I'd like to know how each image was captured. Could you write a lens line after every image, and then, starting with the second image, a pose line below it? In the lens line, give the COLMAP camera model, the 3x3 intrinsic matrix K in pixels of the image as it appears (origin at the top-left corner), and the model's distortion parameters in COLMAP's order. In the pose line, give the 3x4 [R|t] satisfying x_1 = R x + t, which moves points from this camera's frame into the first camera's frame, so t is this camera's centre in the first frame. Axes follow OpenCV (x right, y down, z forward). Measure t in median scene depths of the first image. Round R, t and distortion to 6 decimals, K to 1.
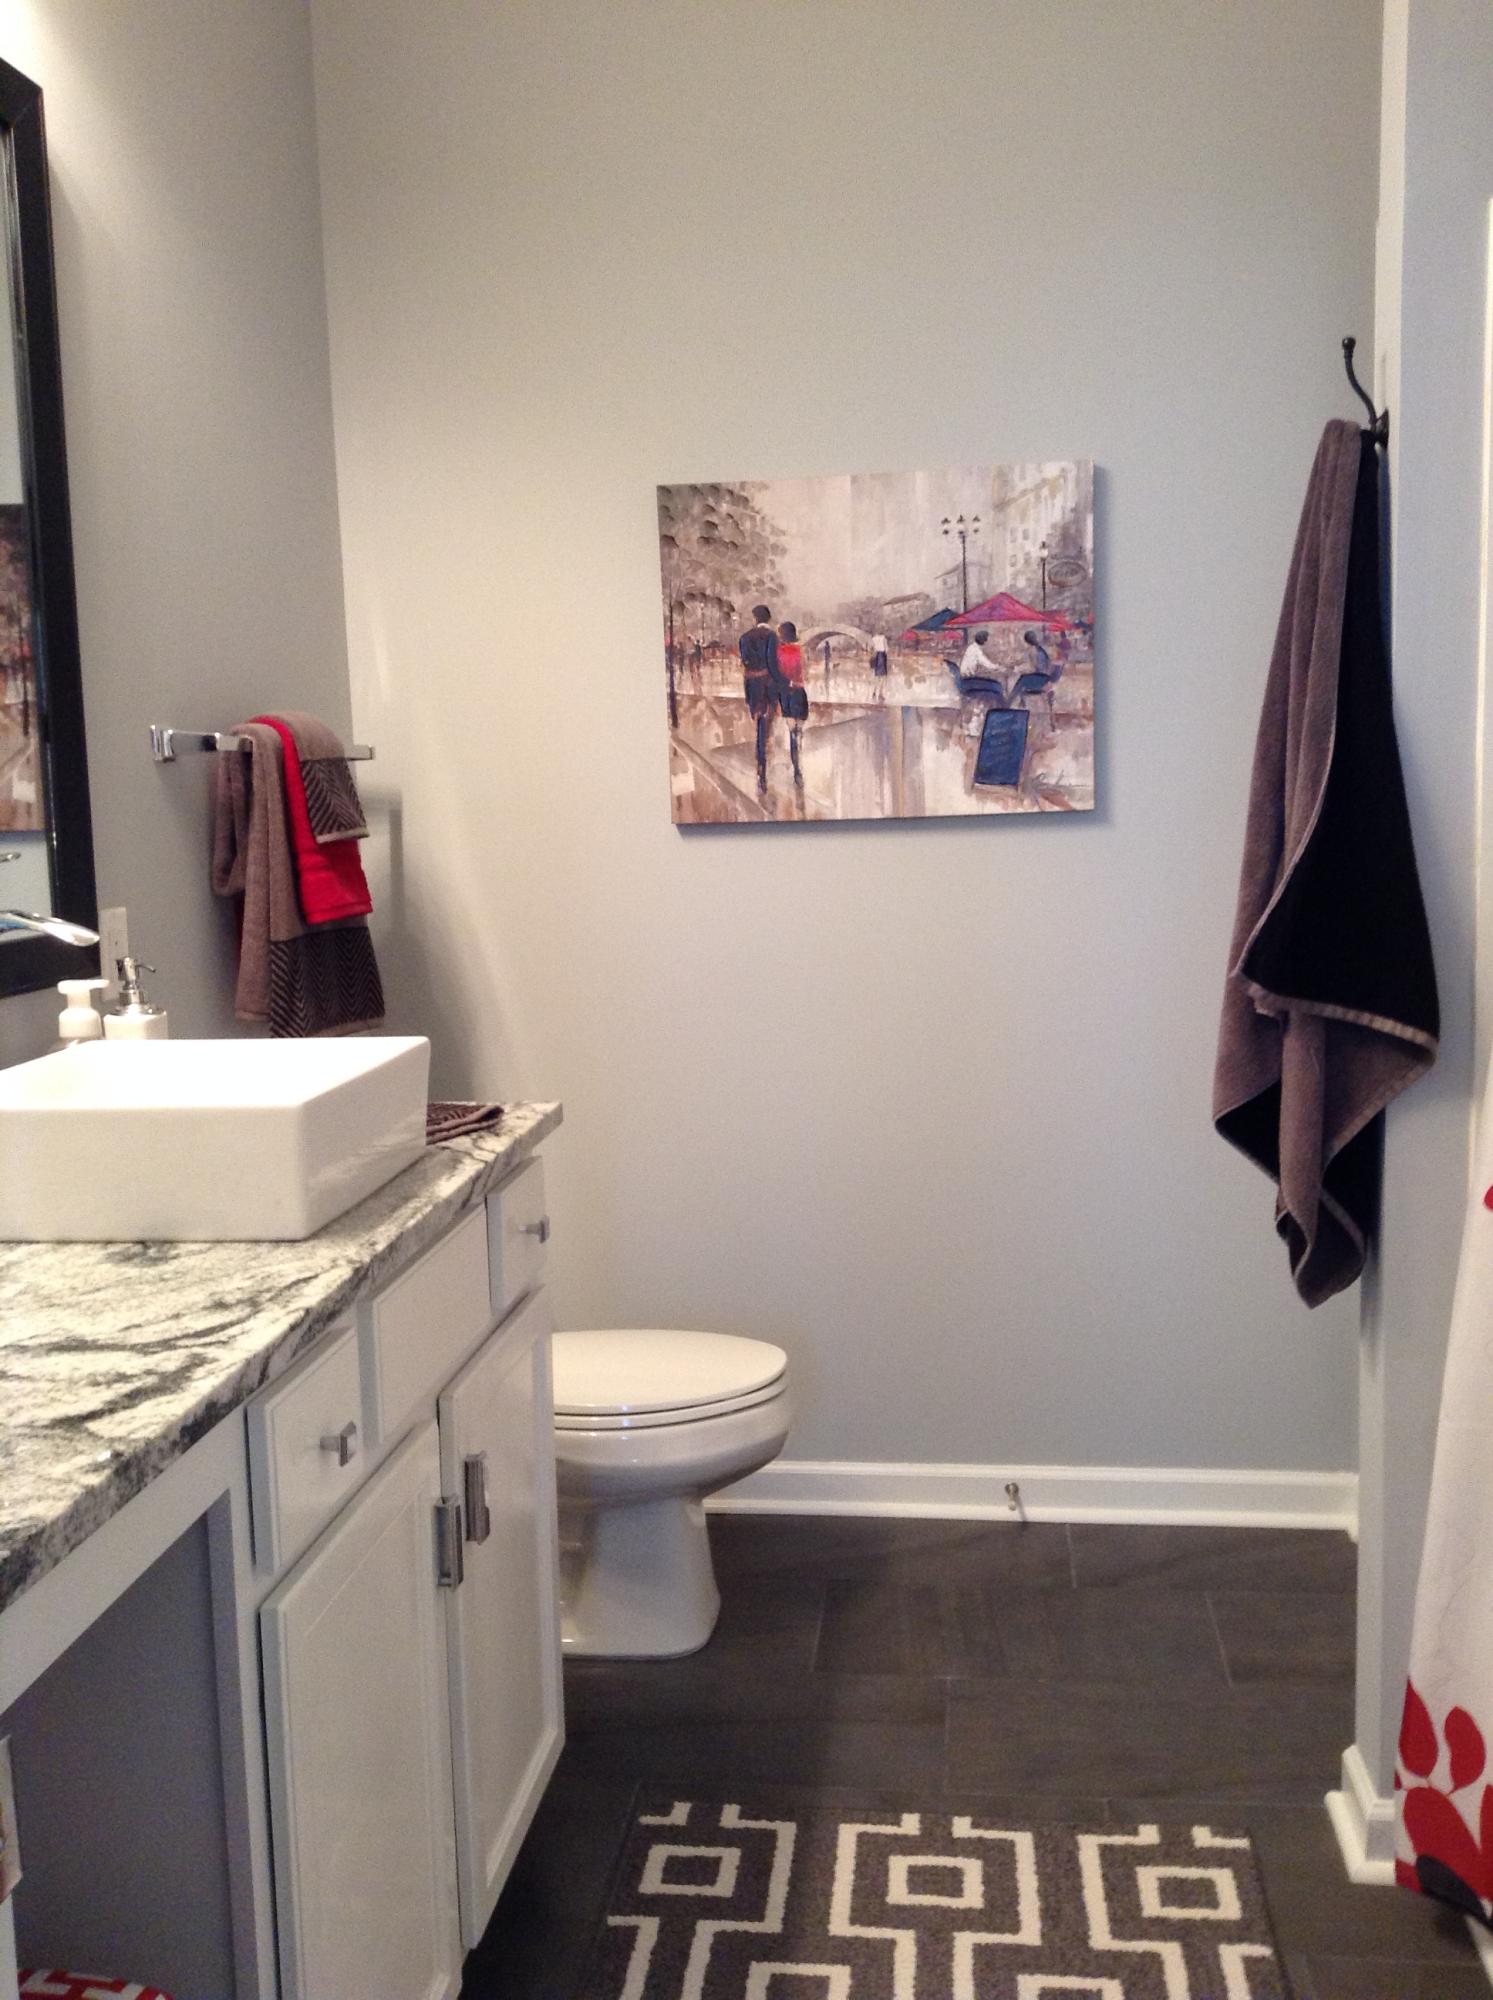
lens RADIAL K [[1847.1, 0, 746.5], [0, 1847.1, 1000.0], [0, 0, 1]] dist [0.152228, -0.264139]
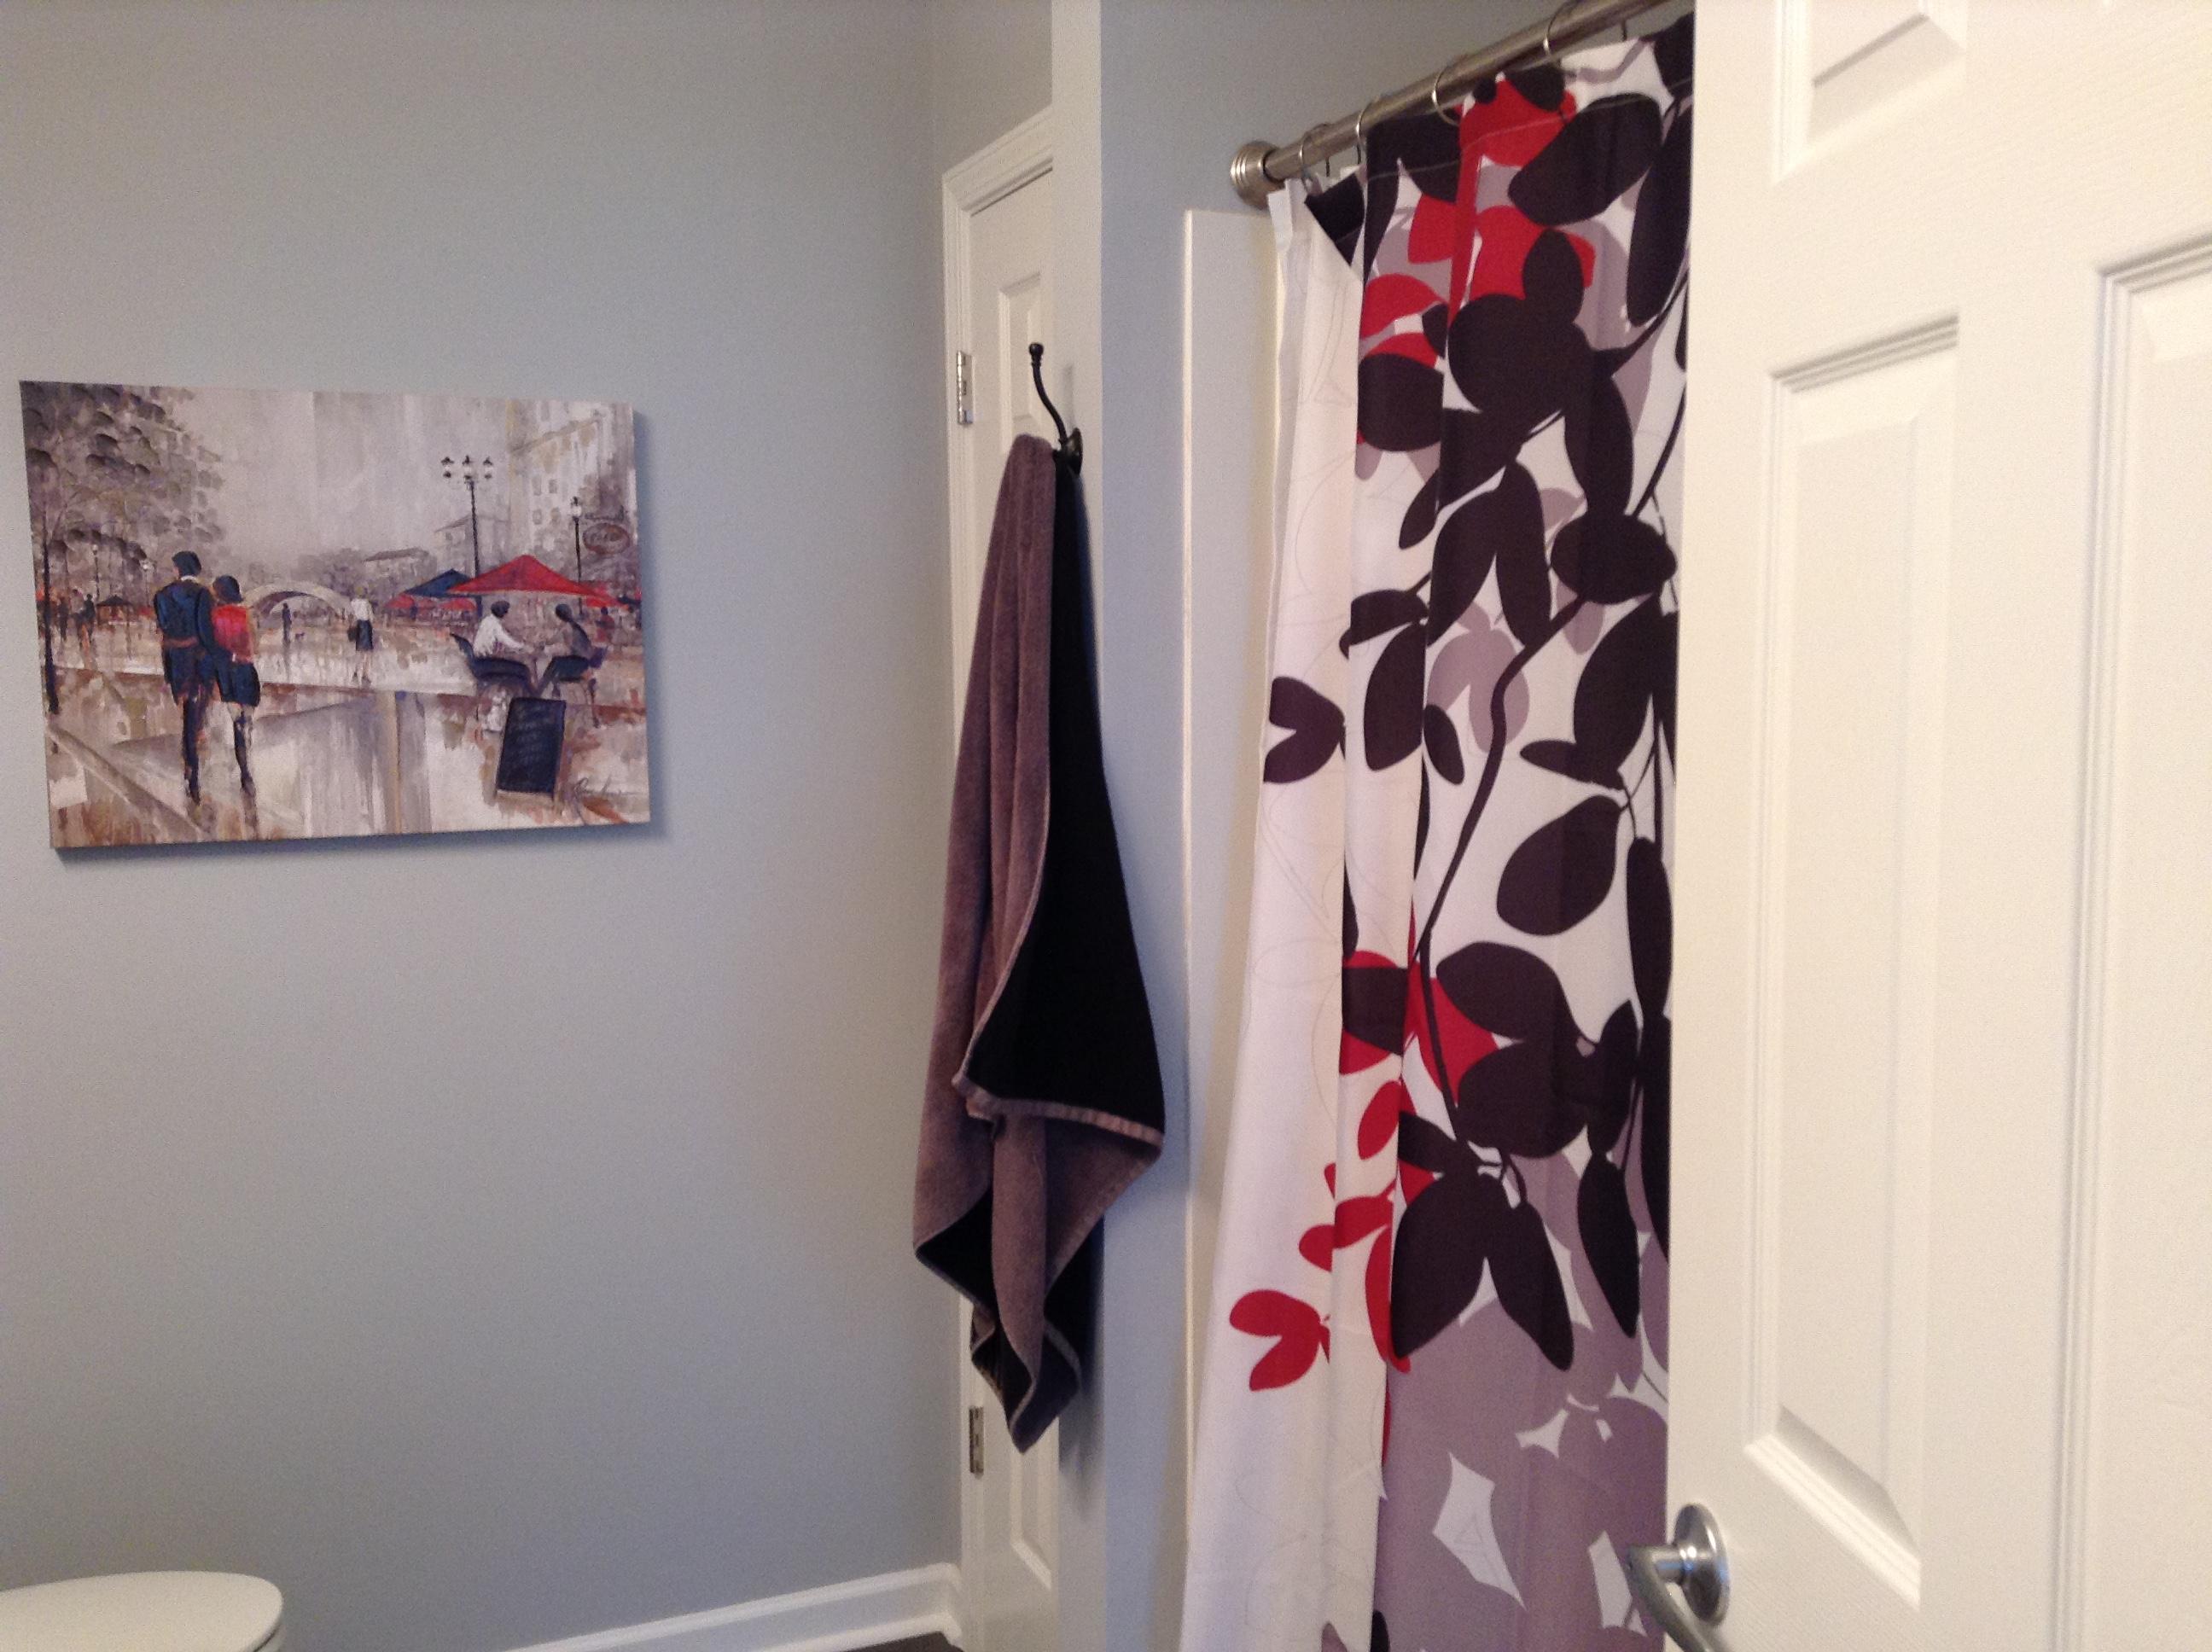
lens RADIAL K [[2042.8, 0, 1106.0], [0, 2042.8, 826.0], [0, 0, 1]] dist [0.152228, -0.264139]
pose [[0.864513, -0.023449, 0.502063, -0.095262], [0.041907, 0.998796, -0.025511, -0.068300], [-0.500860, 0.043095, 0.864455, 0.109540]]
